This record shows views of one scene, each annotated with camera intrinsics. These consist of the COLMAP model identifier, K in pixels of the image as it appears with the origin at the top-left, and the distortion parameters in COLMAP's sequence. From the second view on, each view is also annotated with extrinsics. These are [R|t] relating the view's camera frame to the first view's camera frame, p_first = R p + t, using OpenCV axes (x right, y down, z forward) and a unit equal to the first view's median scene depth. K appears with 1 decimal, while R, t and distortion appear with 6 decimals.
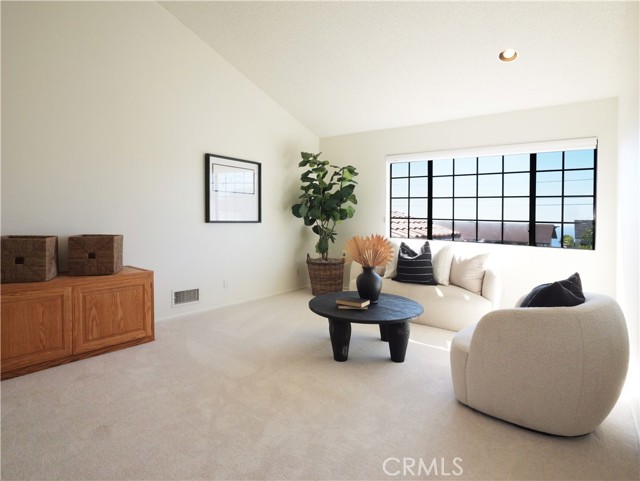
lens RADIAL K [[361.4, 0, 322.0], [0, 361.4, 229.5], [0, 0, 1]] dist [-0.007340, -0.000044]
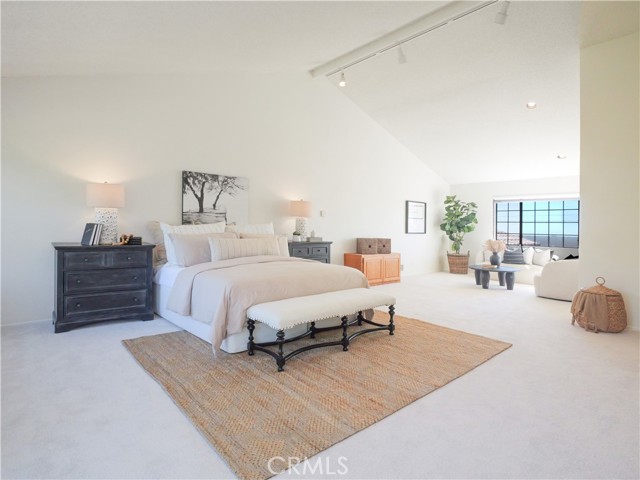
lens RADIAL K [[361.4, 0, 322.0], [0, 361.4, 229.0], [0, 0, 1]] dist [-0.007340, -0.000044]
pose [[0.980832, 0.004210, -0.194808, -0.338076], [-0.009470, 0.999615, -0.026079, 0.012789], [0.194623, 0.027424, 0.980495, -1.004327]]
